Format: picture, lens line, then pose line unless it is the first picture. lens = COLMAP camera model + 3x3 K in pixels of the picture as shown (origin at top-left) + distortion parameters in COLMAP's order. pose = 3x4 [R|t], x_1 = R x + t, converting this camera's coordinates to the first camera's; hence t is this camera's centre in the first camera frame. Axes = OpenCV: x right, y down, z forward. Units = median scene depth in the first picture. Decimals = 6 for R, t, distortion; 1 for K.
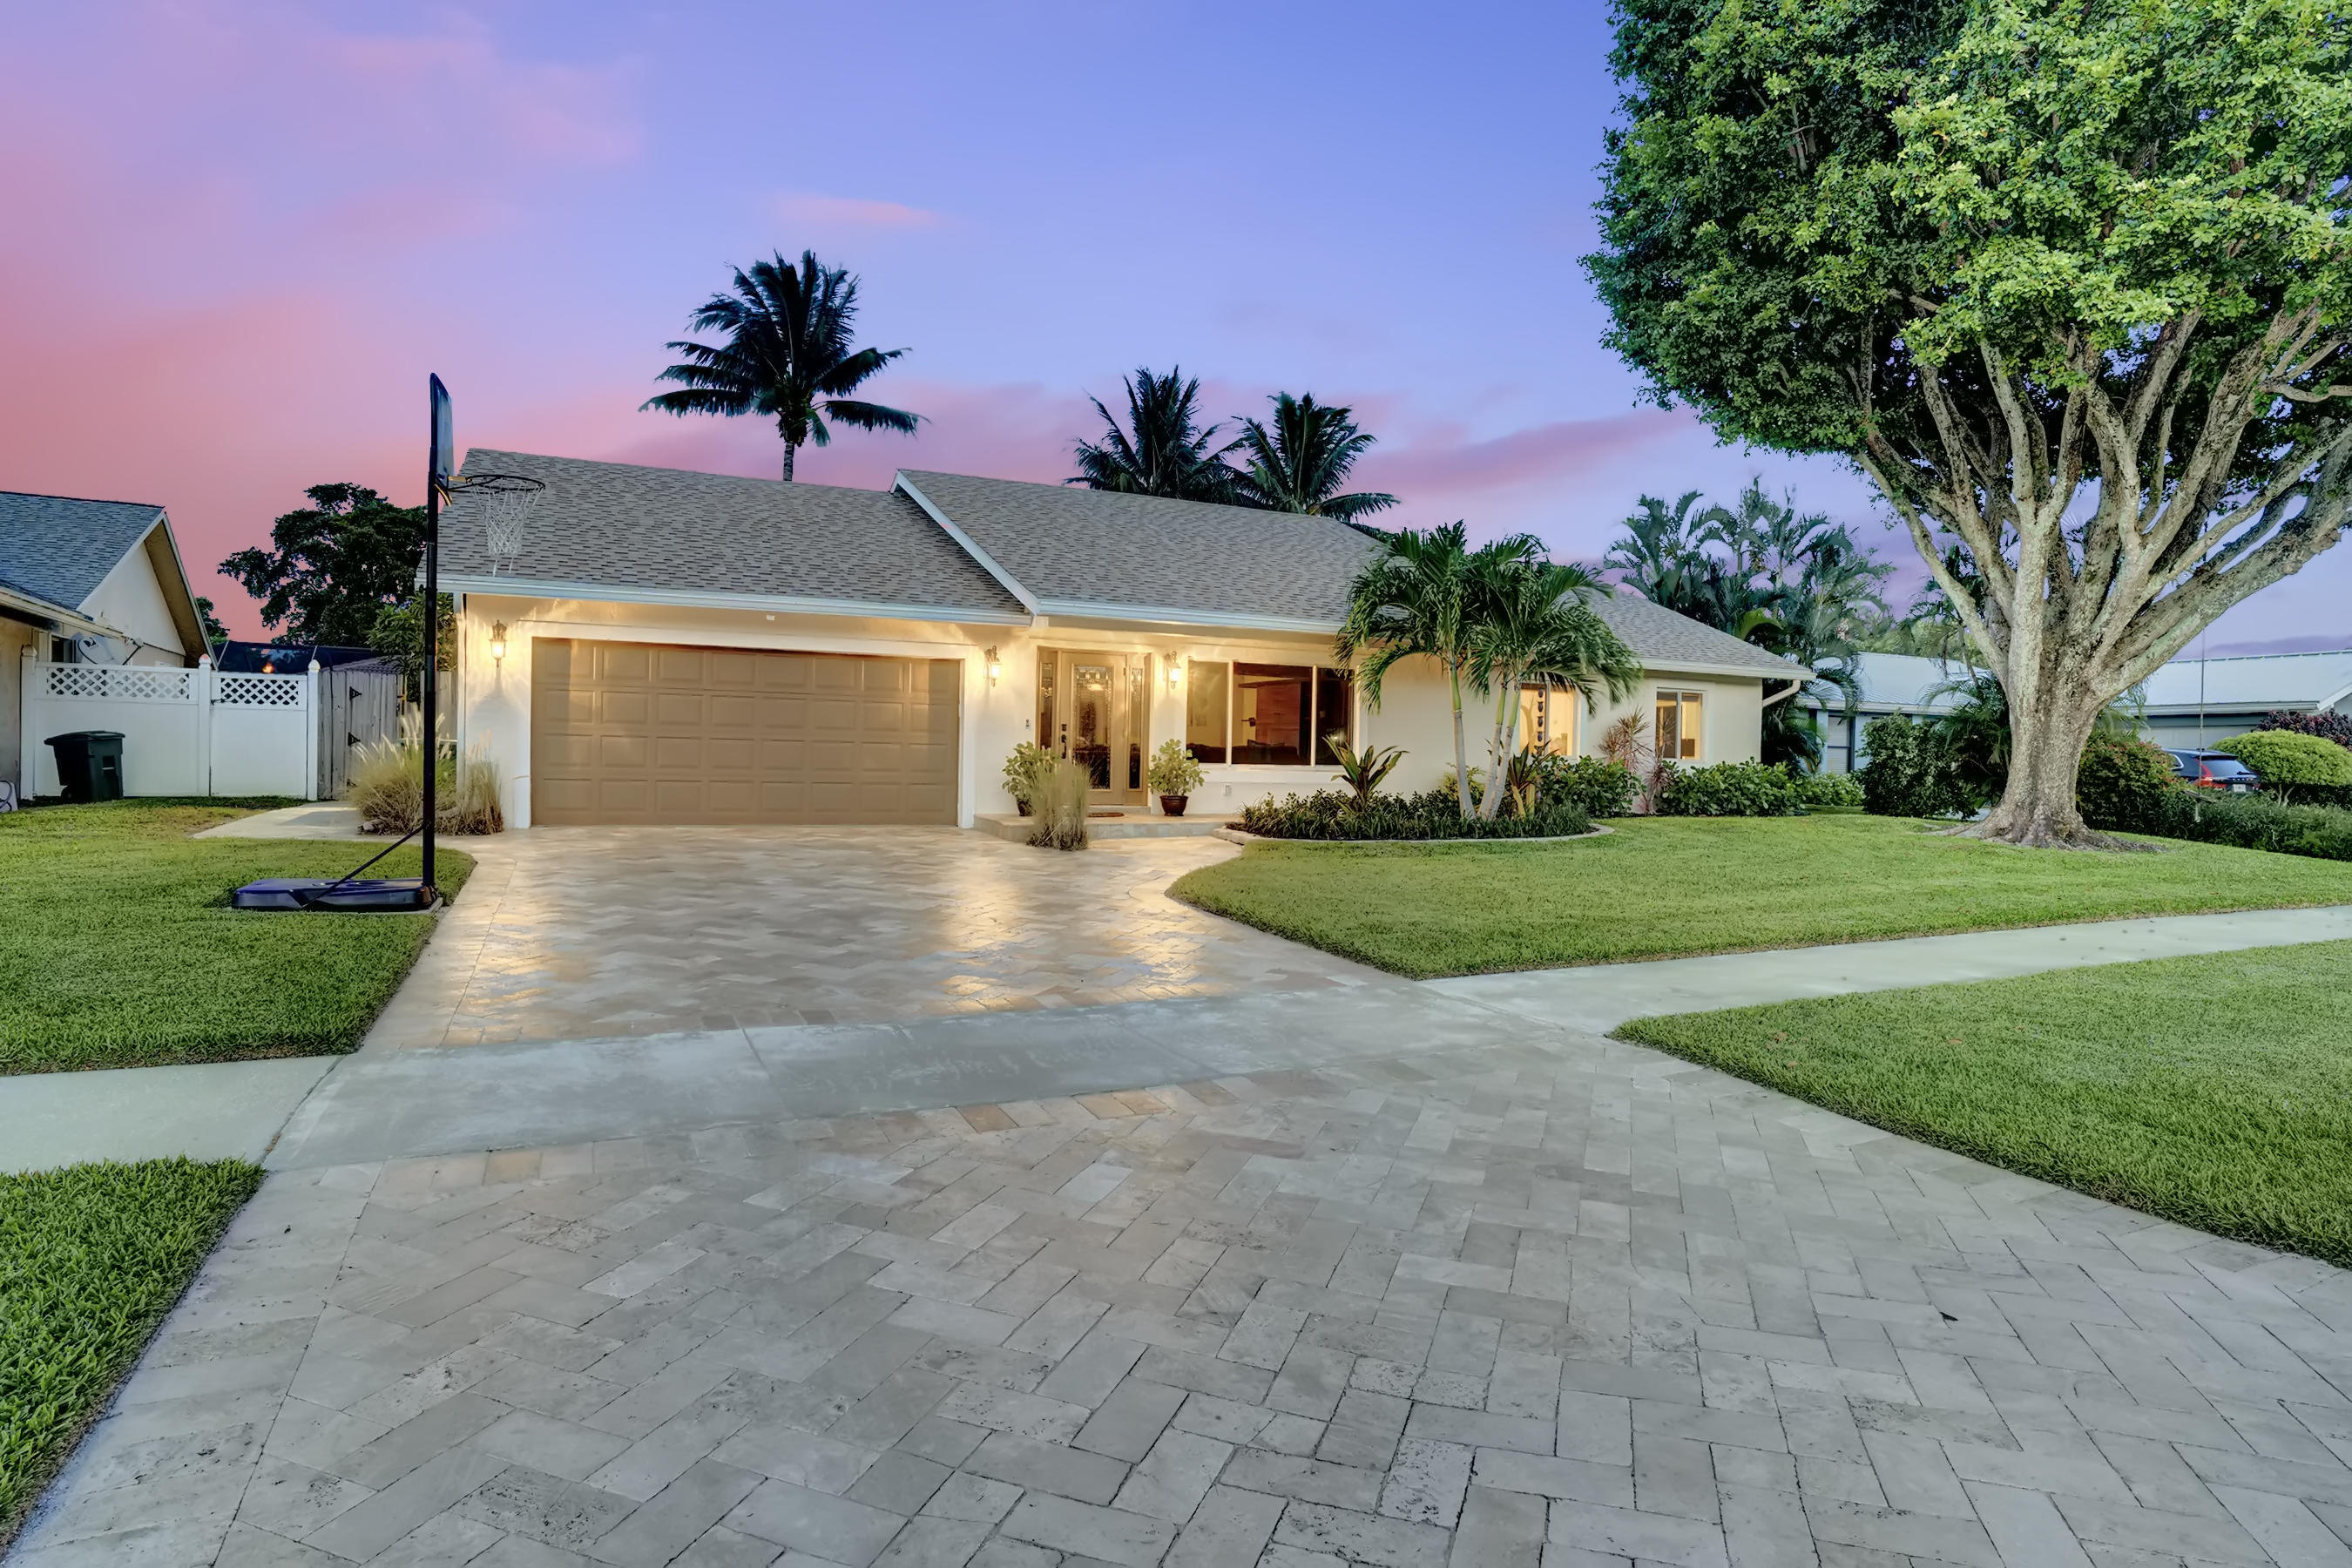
lens RADIAL K [[1270.2, 0, 1176.0], [0, 1270.2, 784.0], [0, 0, 1]] dist [-0.043983, 0.000388]
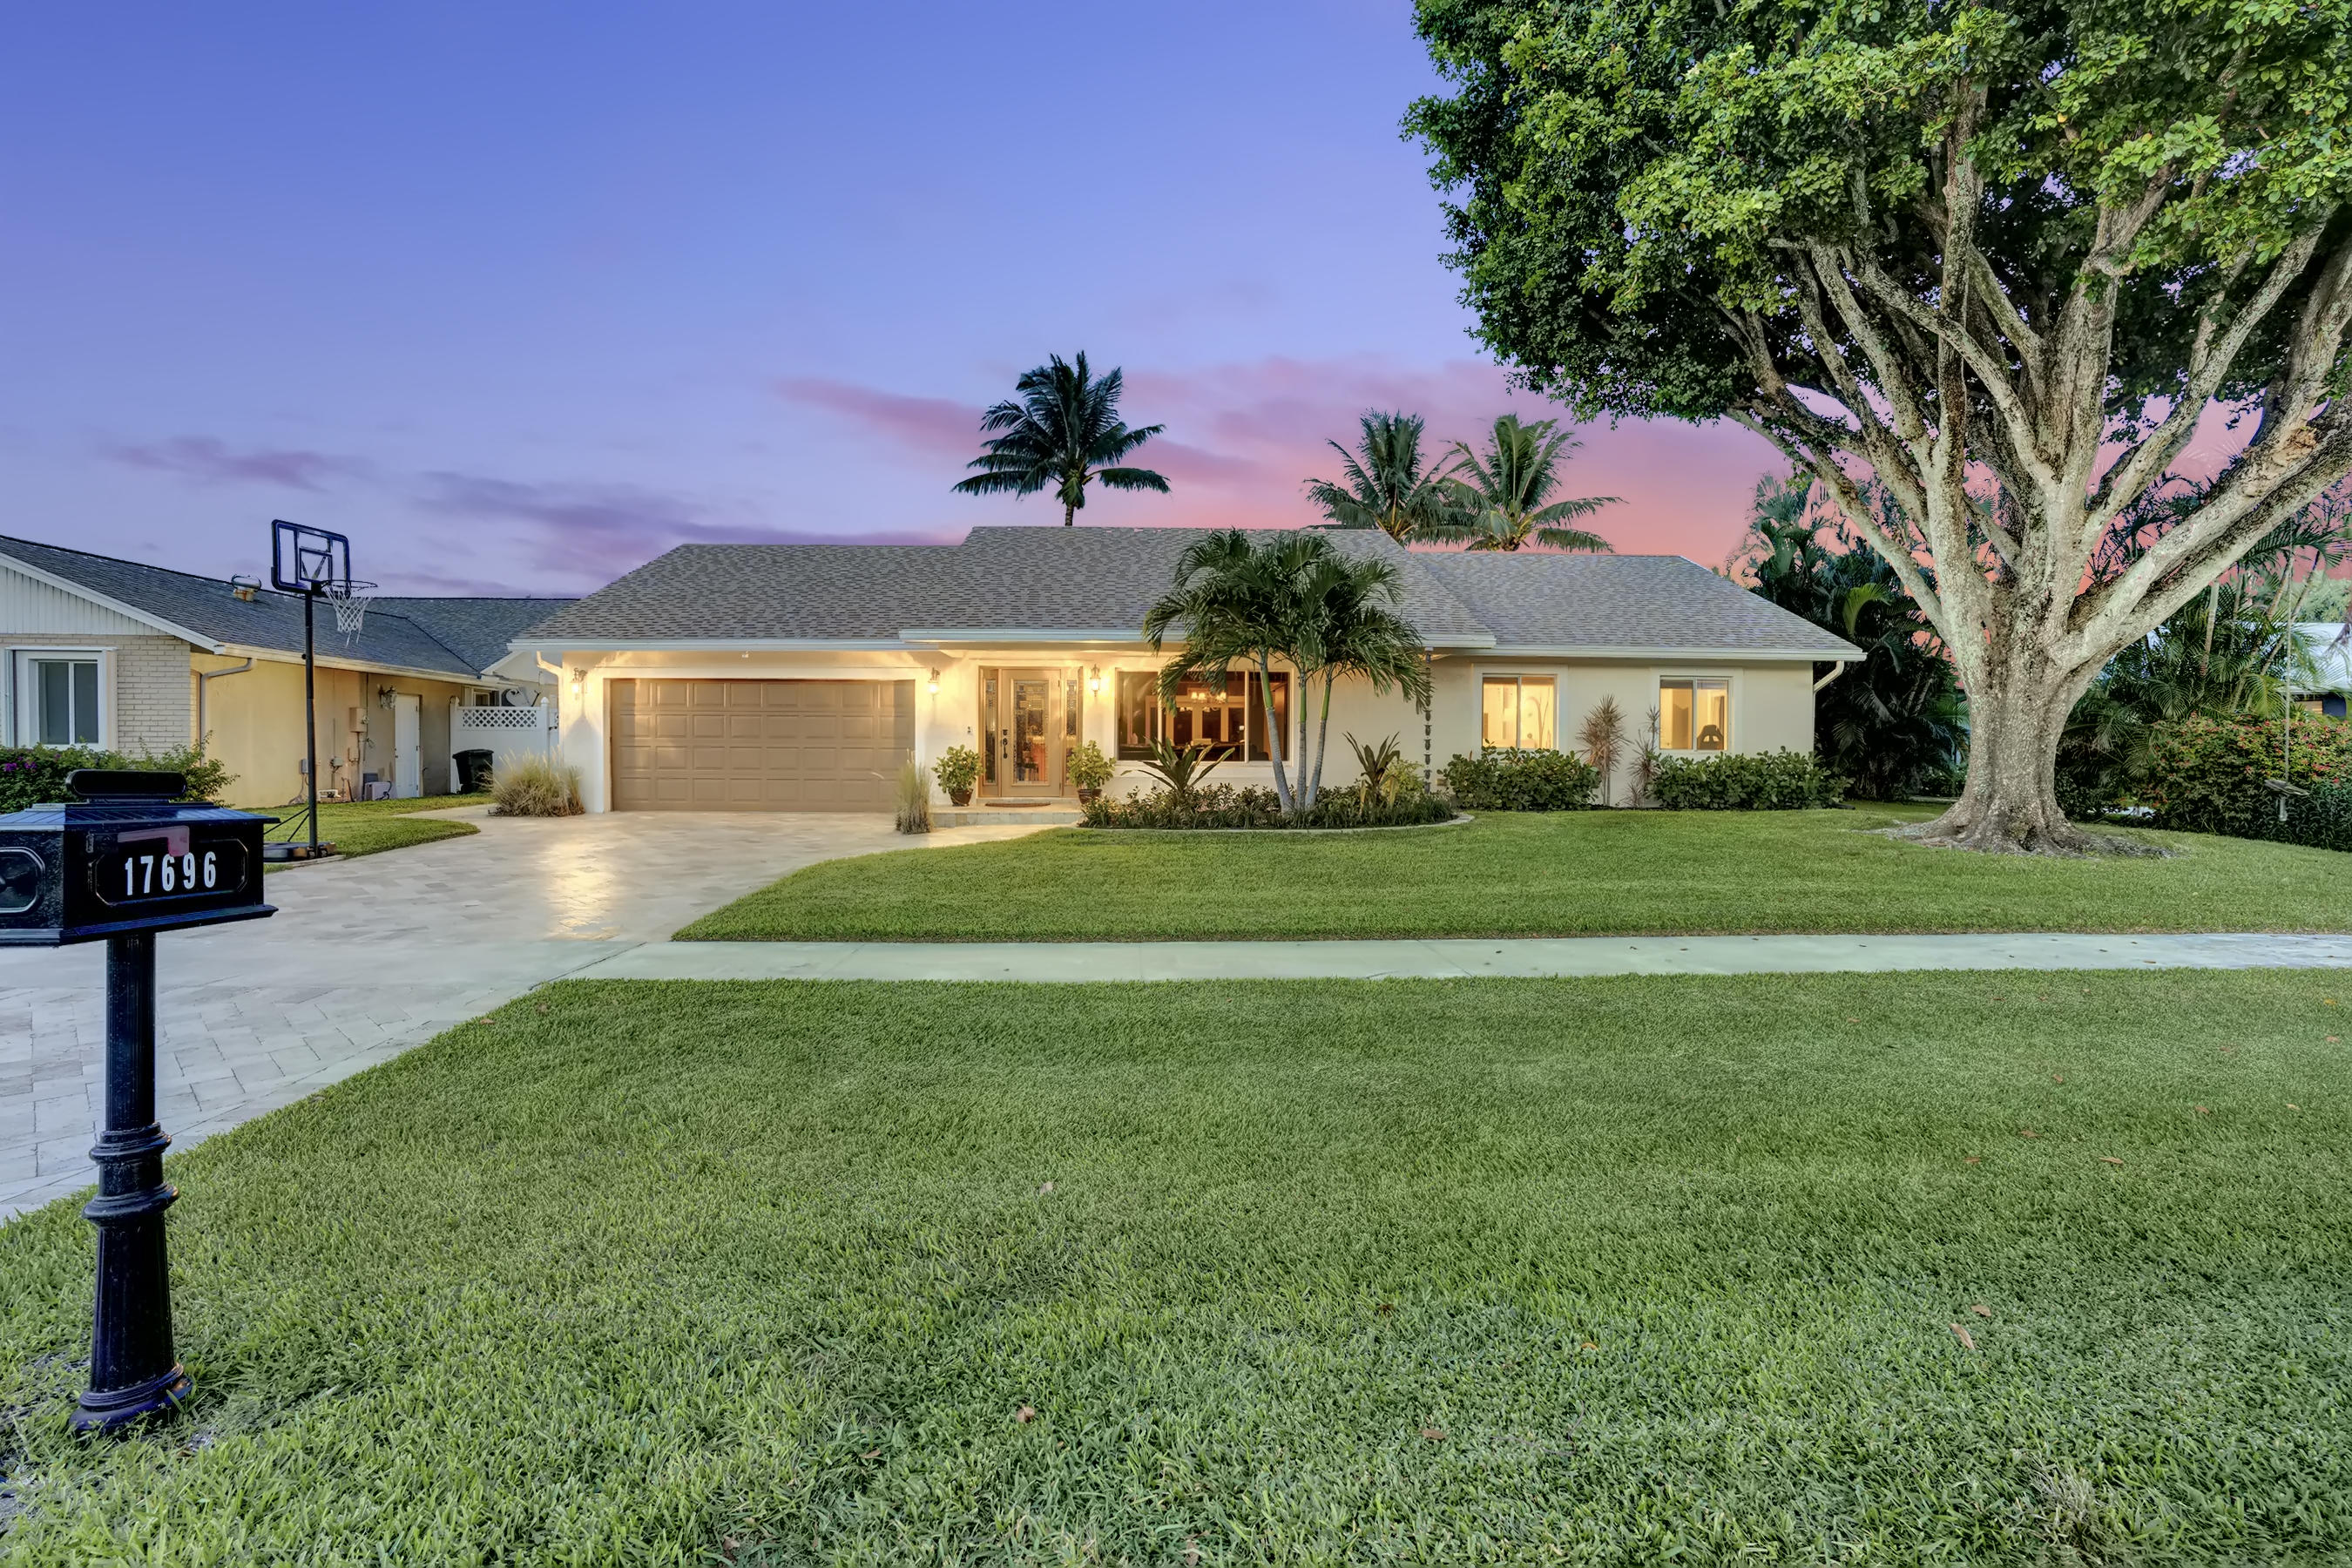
lens RADIAL K [[1093.7, 0, 1176.0], [0, 1093.7, 784.0], [0, 0, 1]] dist [-0.080769, 0.037511]
pose [[0.914535, -0.003564, -0.404491, 0.481486], [0.005234, 0.999982, 0.003022, 0.002084], [0.404473, -0.004881, 0.914537, 0.124328]]
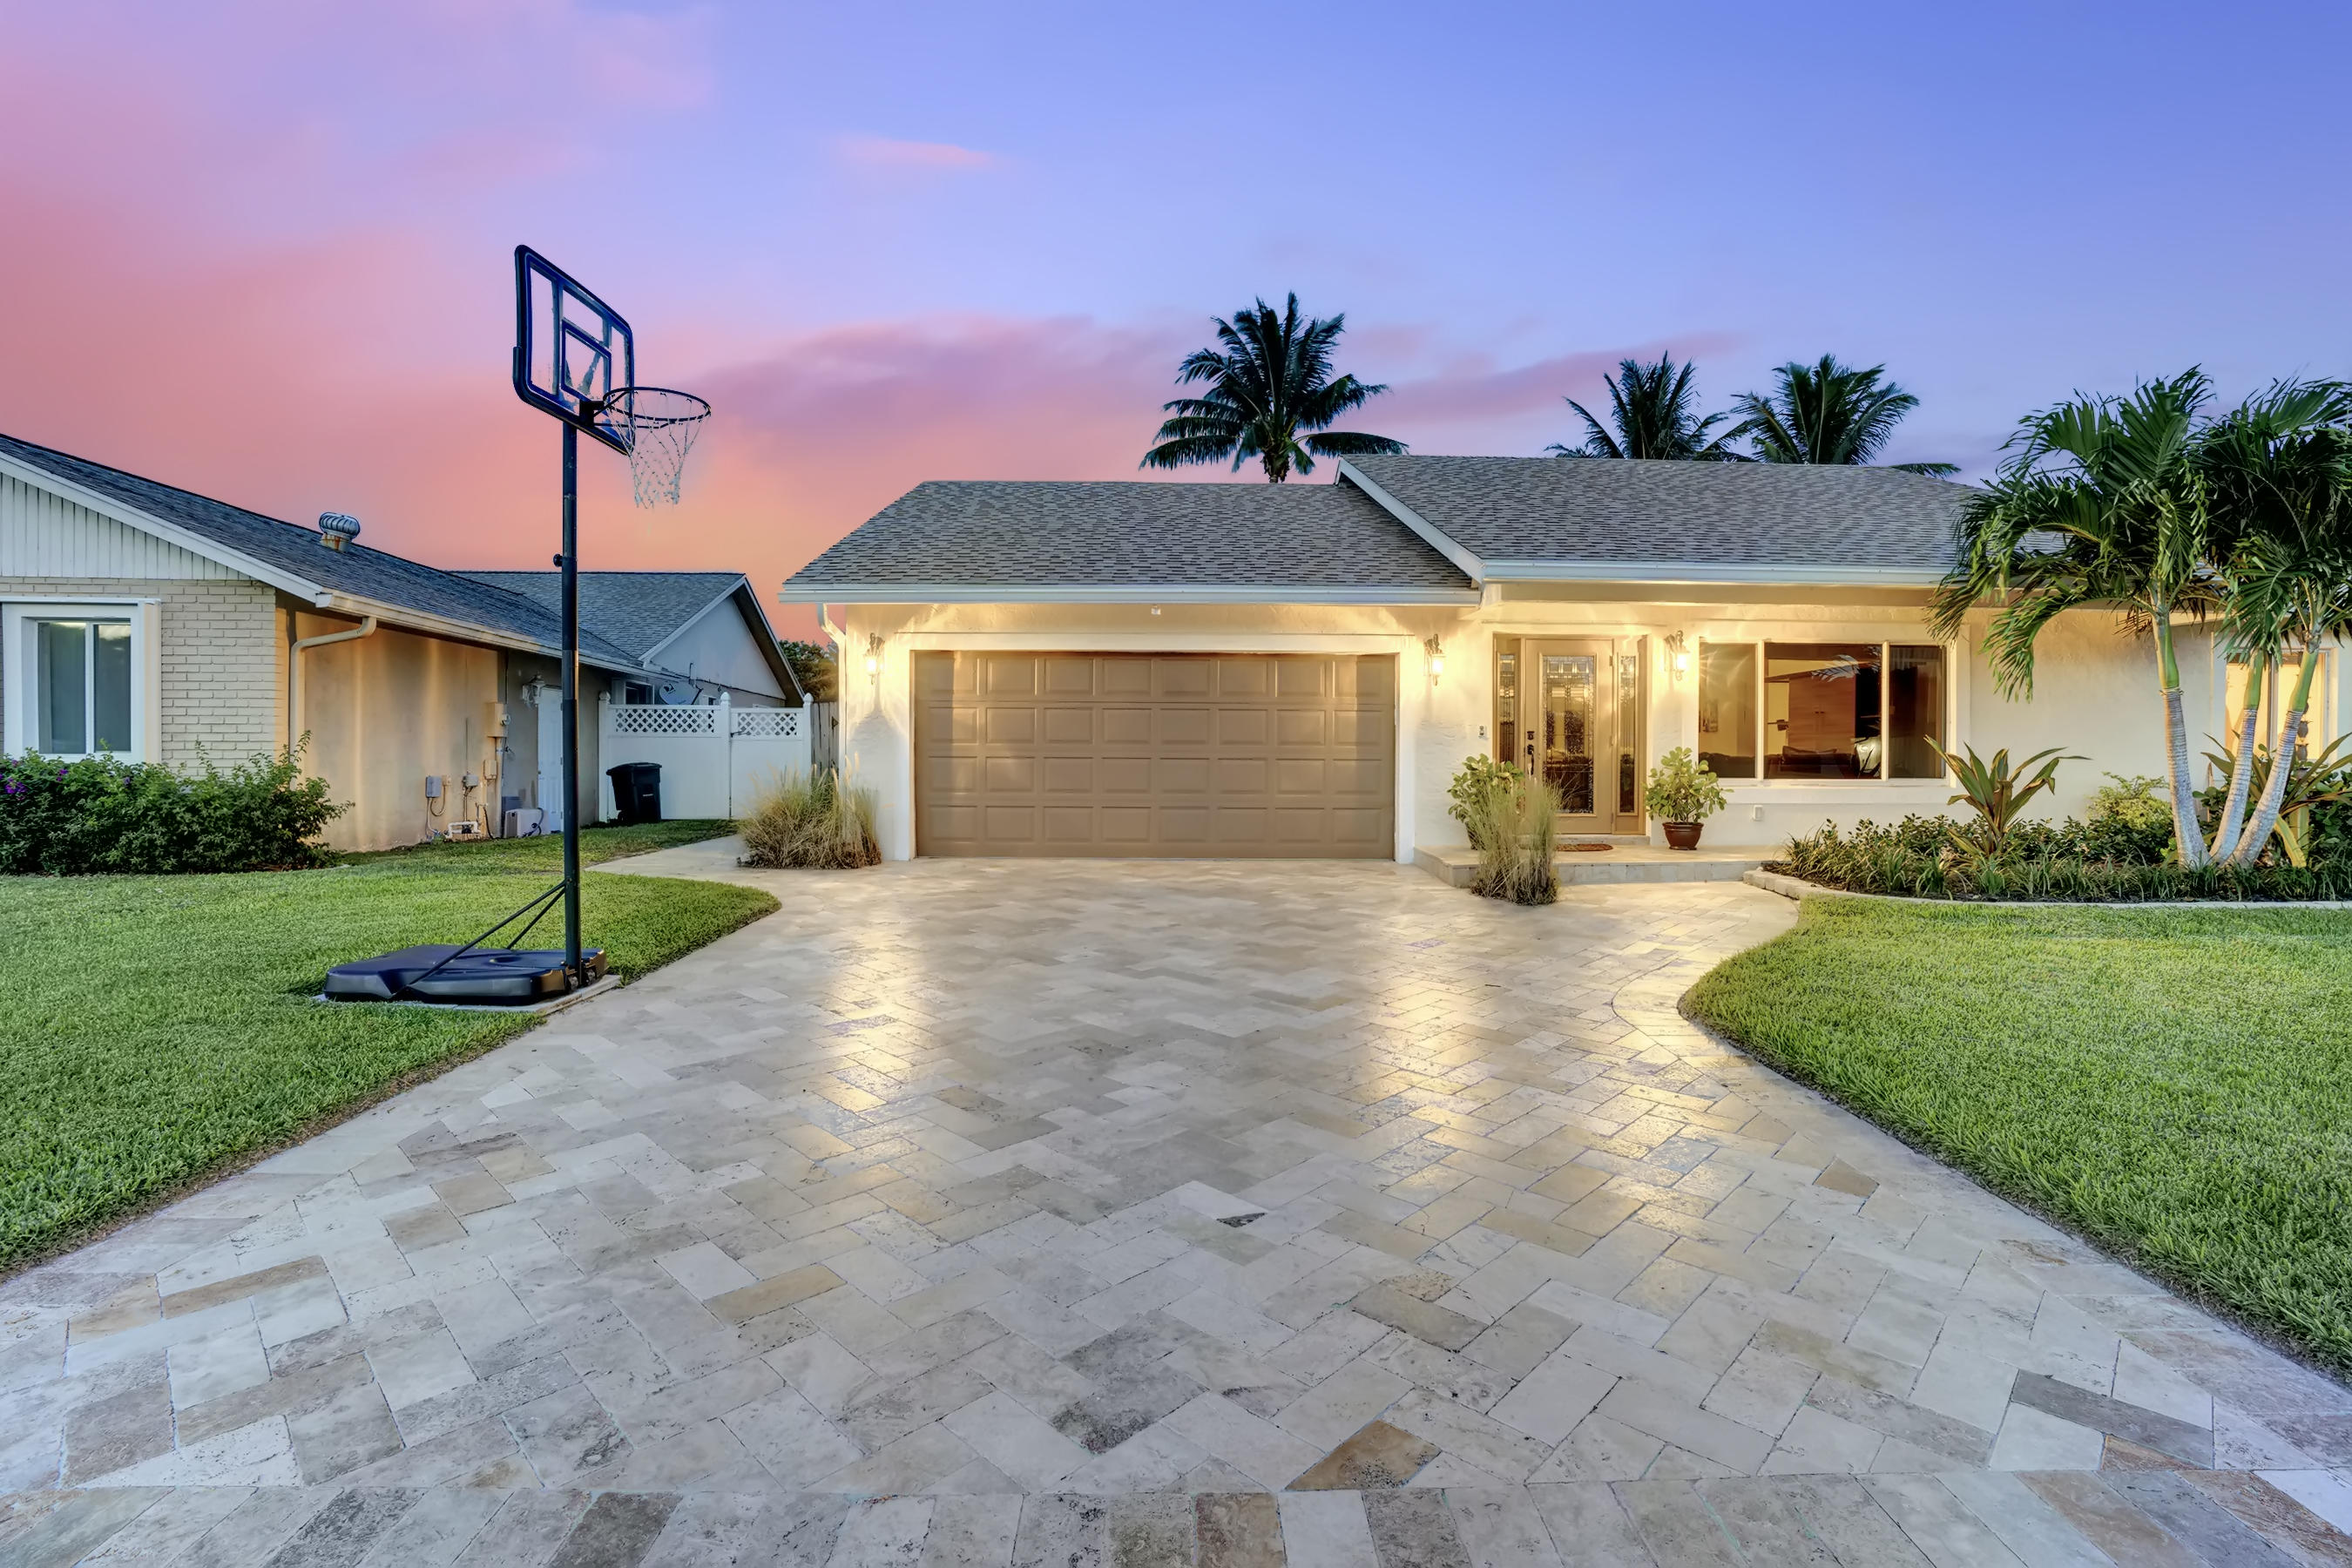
lens RADIAL K [[1093.7, 0, 1176.0], [0, 1093.7, 784.0], [0, 0, 1]] dist [-0.080769, 0.037511]
pose [[0.908513, -0.011047, -0.417711, -0.007782], [0.006564, 0.999904, -0.012168, -0.007791], [0.417806, 0.008313, 0.908498, 0.305000]]
